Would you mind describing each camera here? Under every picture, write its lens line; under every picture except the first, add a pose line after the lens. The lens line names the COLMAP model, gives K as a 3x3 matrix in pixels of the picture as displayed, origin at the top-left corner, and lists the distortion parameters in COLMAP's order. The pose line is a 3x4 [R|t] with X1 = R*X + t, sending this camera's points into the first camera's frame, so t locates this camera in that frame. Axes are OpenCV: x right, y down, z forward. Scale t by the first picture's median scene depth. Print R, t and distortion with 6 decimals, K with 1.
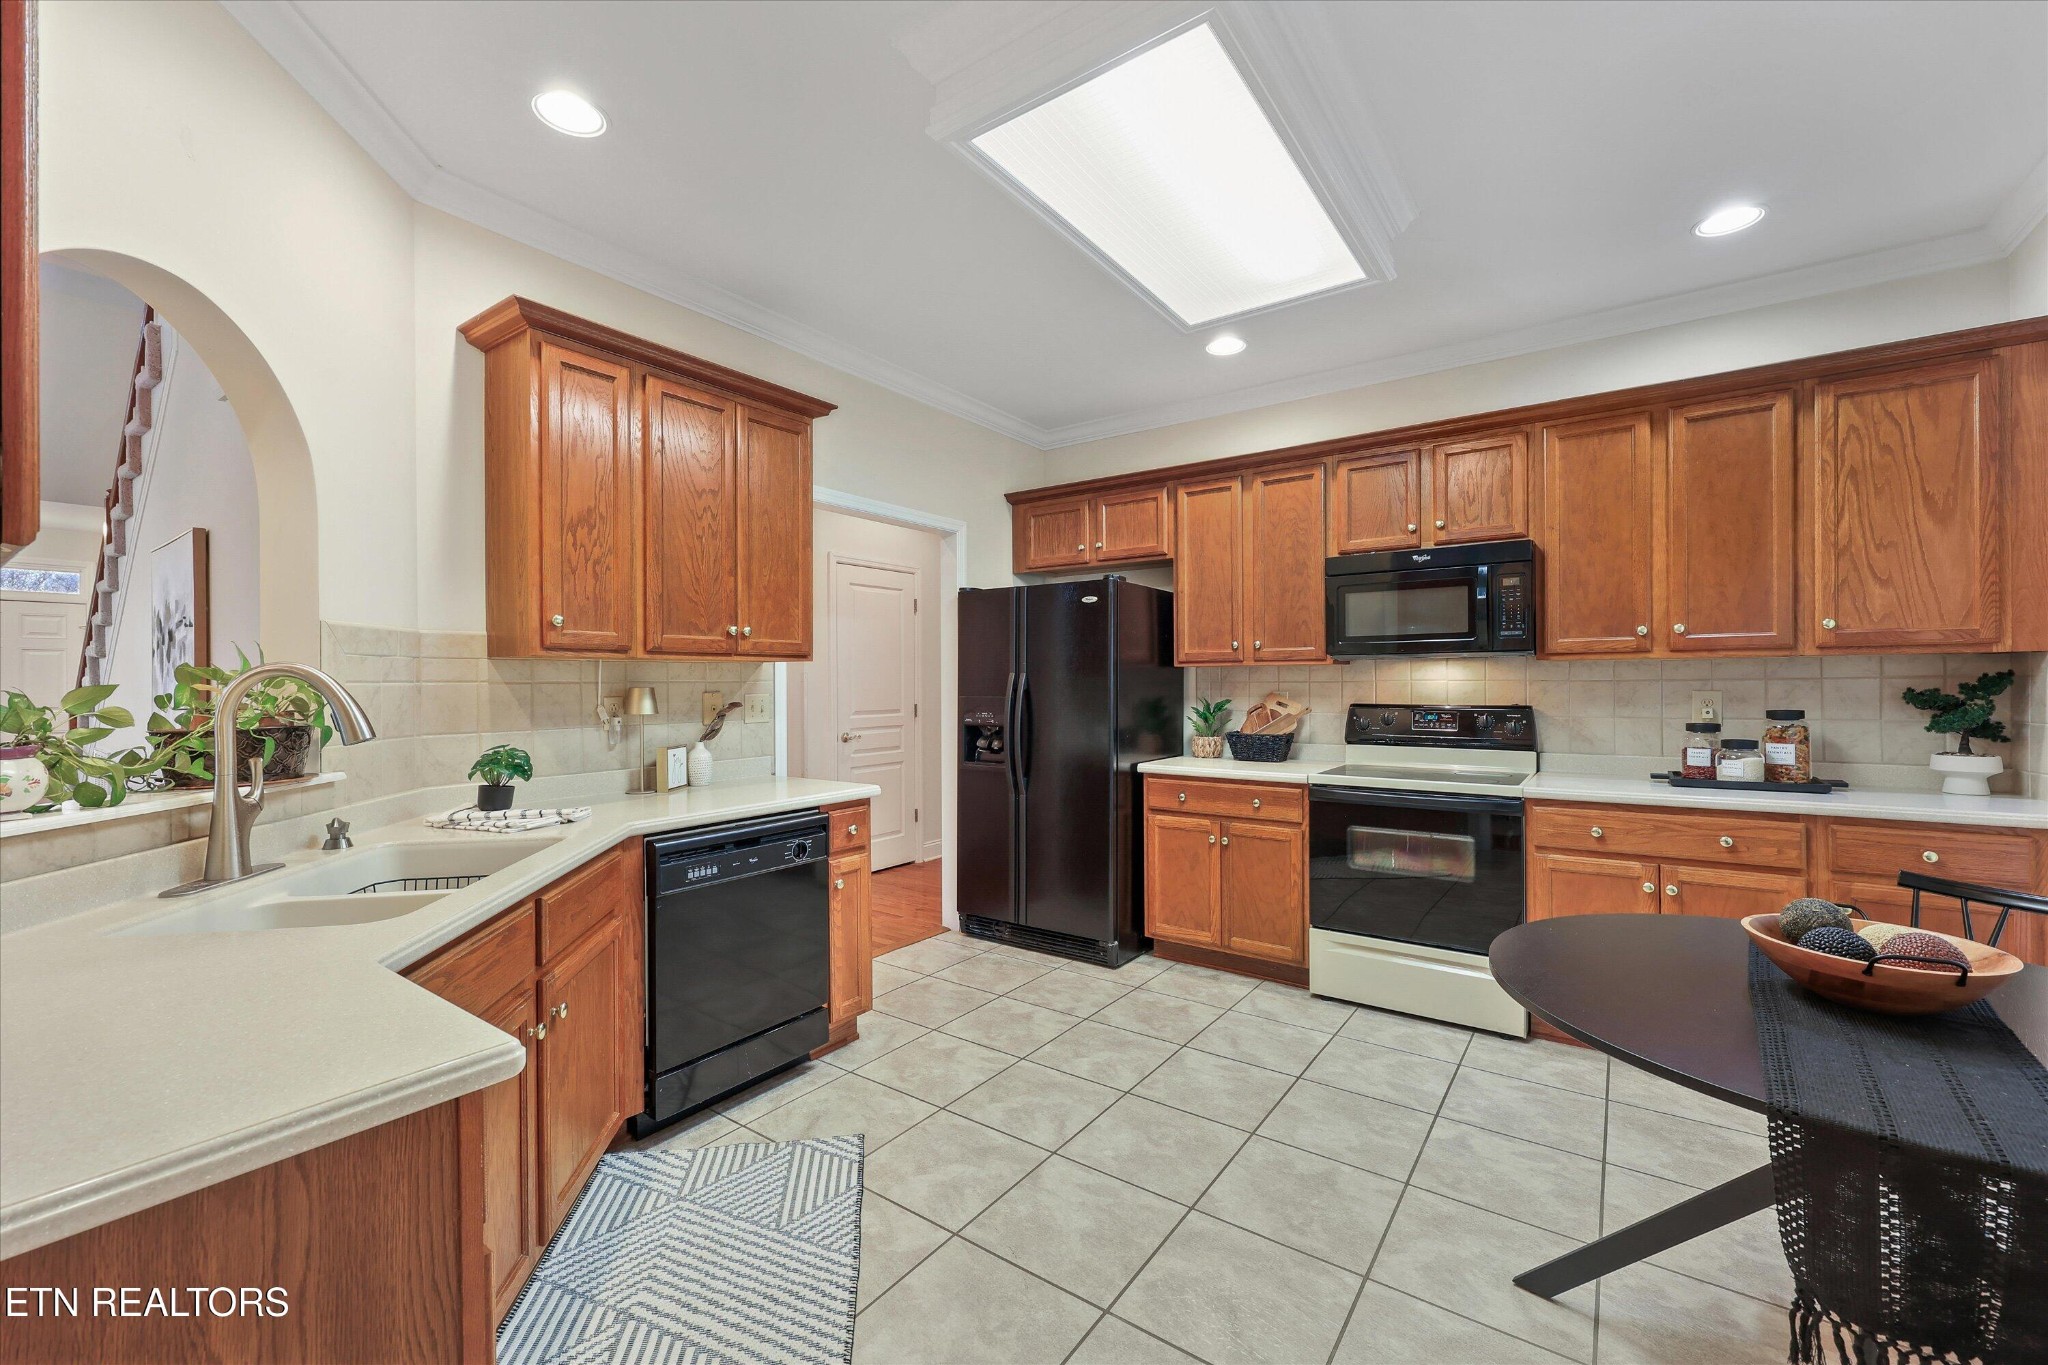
lens RADIAL K [[830.8, 0, 1034.1], [0, 830.8, 680.5], [0, 0, 1]] dist [0.000051, -0.000018]
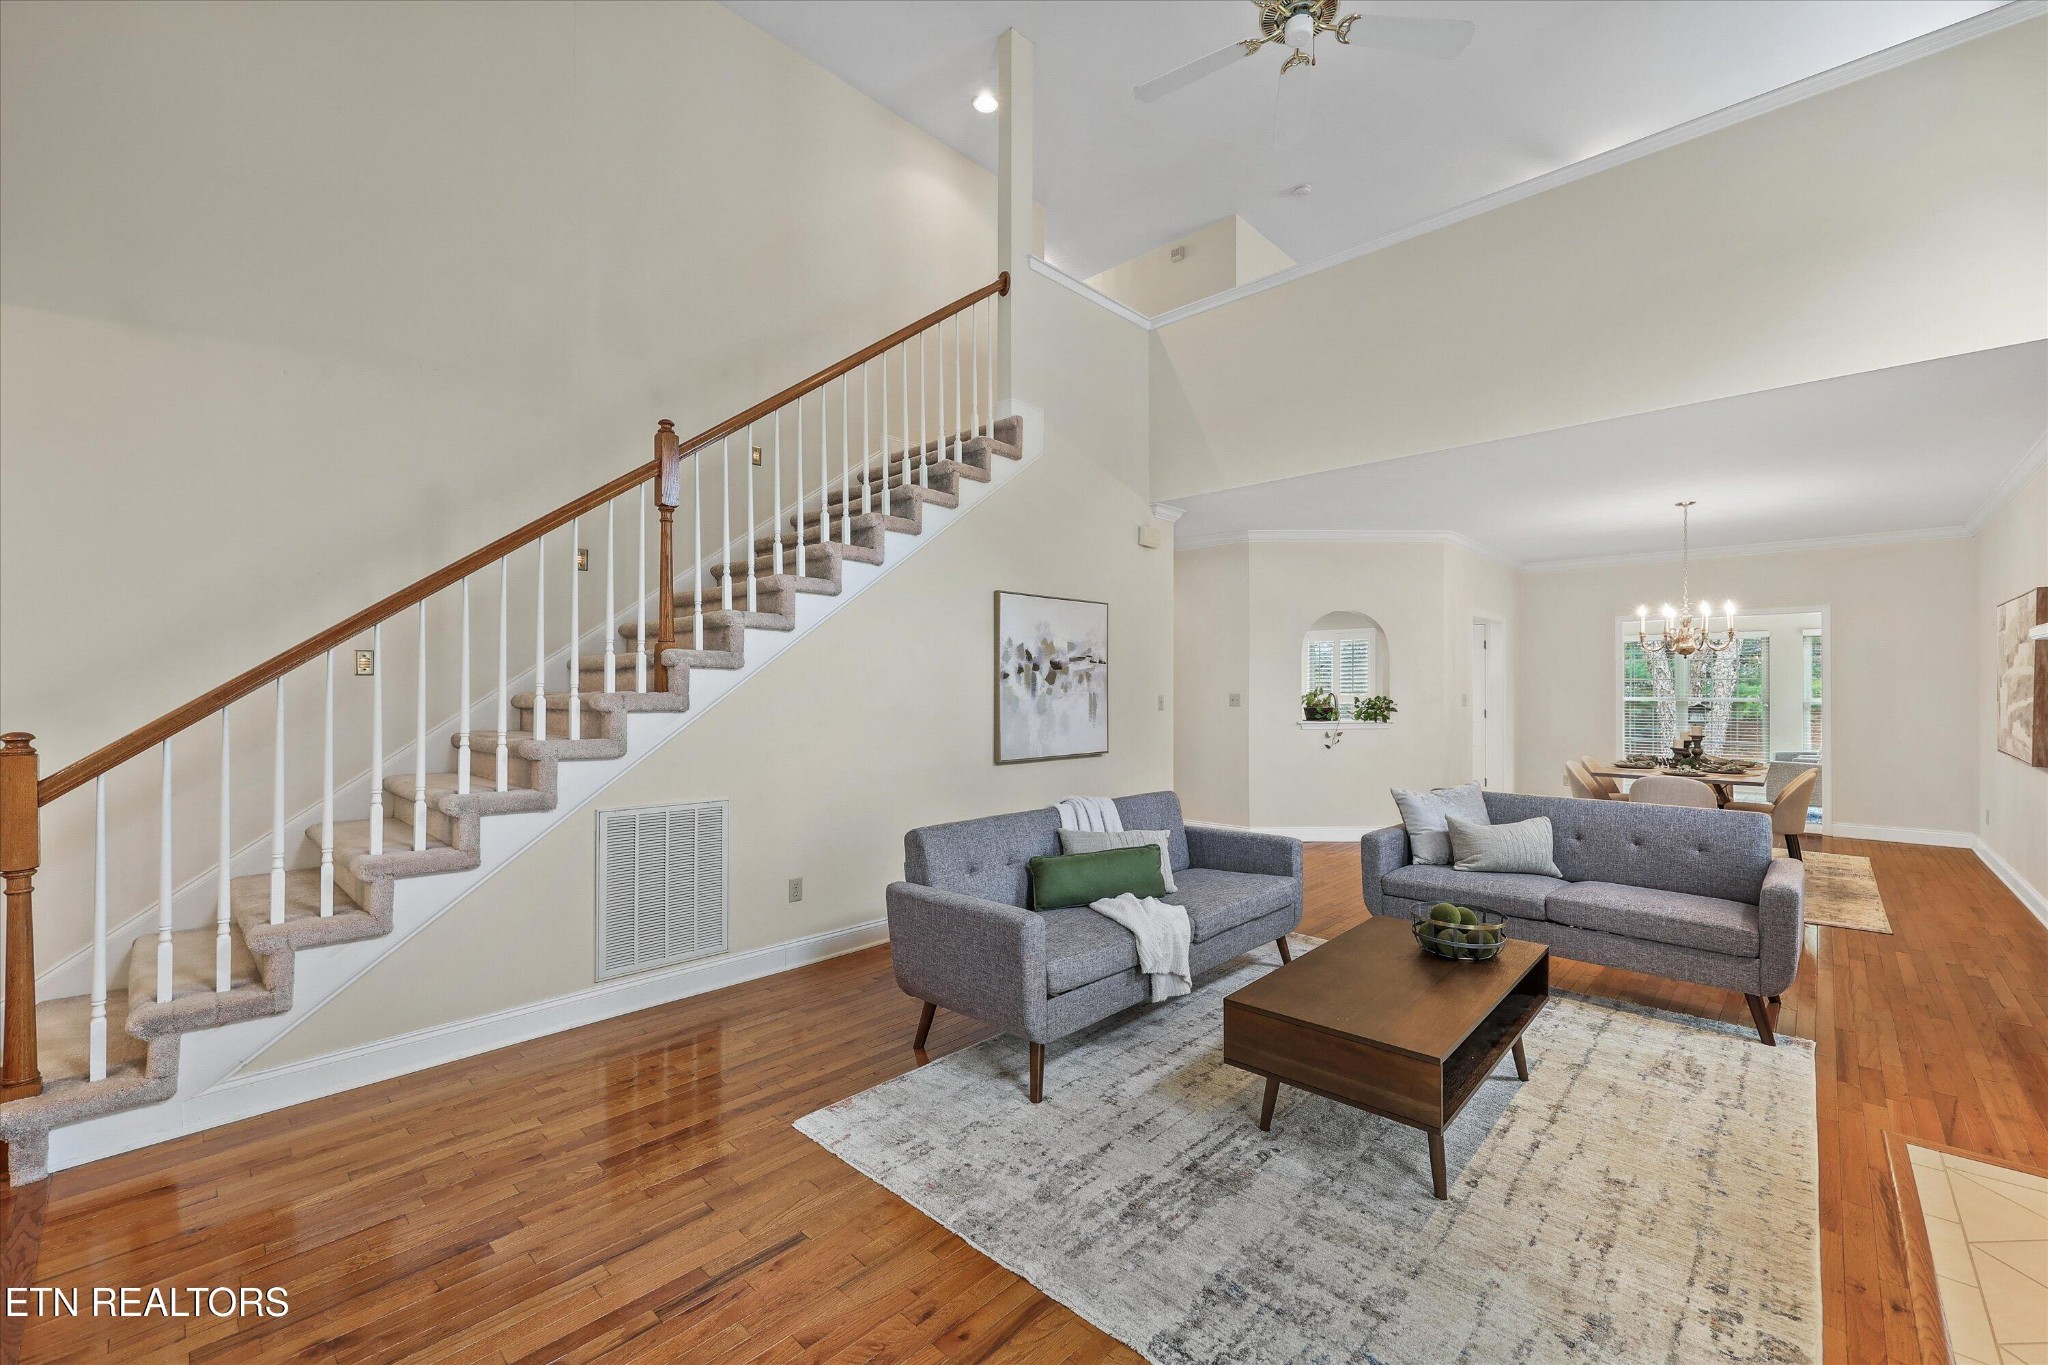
lens RADIAL K [[830.8, 0, 1034.1], [0, 830.8, 680.5], [0, 0, 1]] dist [0.000051, -0.000018]
pose [[0.135486, 0.016743, 0.990638, -1.732017], [0.001597, 0.999852, -0.017118, -0.003019], [-0.990778, 0.003901, 0.135439, 0.597053]]
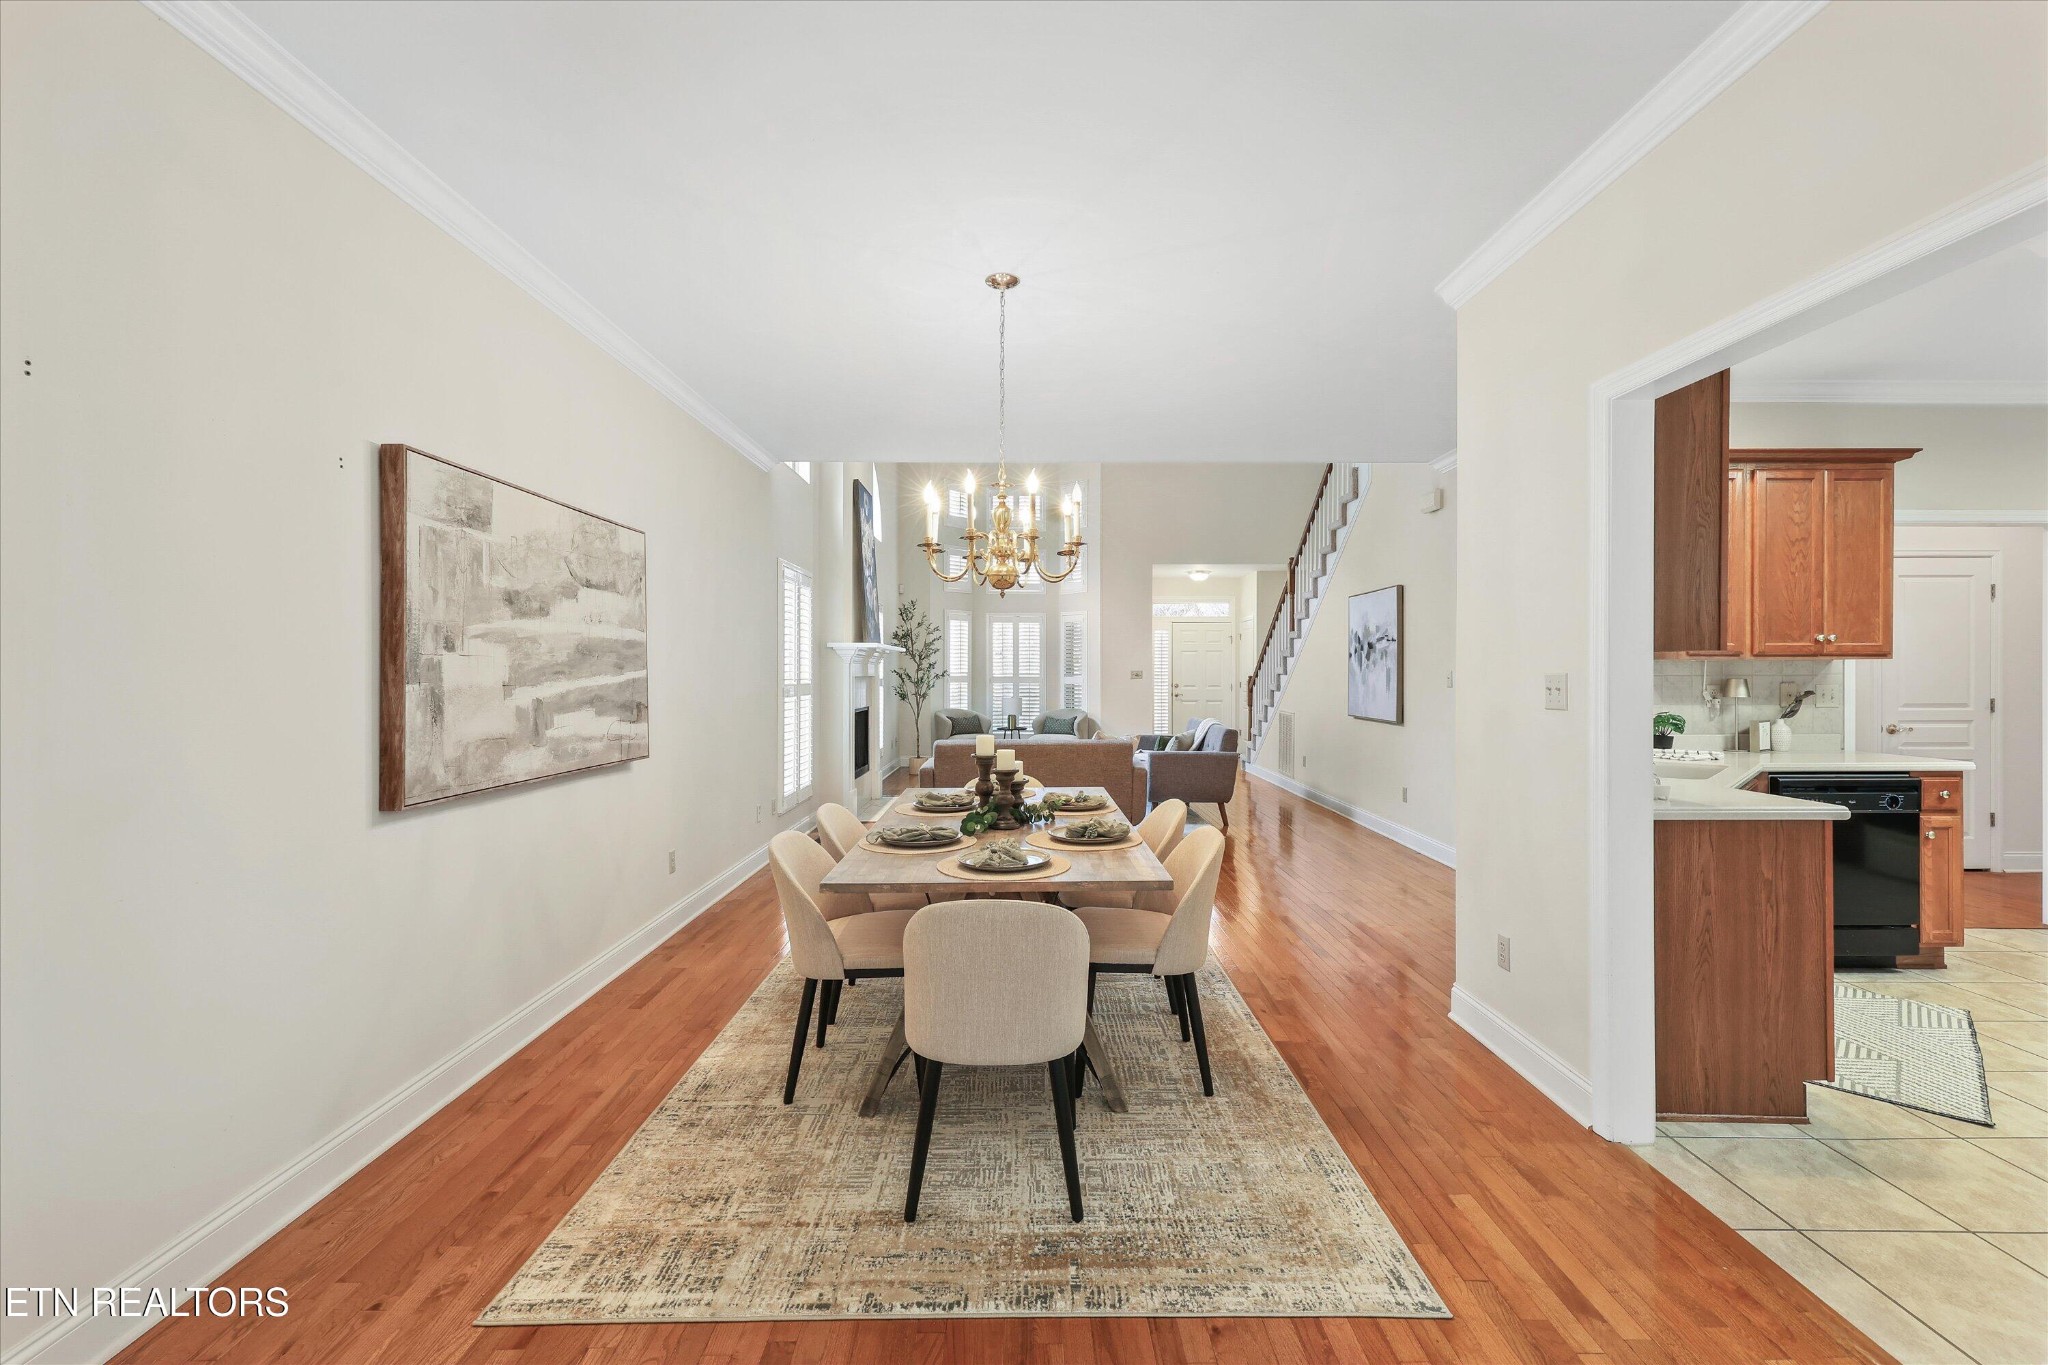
lens RADIAL K [[868.5, 0, 1026.4], [0, 868.5, 672.3], [0, 0, 1]] dist [0.000156, -0.000229]
pose [[0.578212, 0.006001, -0.815864, 0.024972], [-0.001506, 0.999979, 0.006289, -0.005476], [0.815885, -0.002408, 0.578209, -0.458520]]
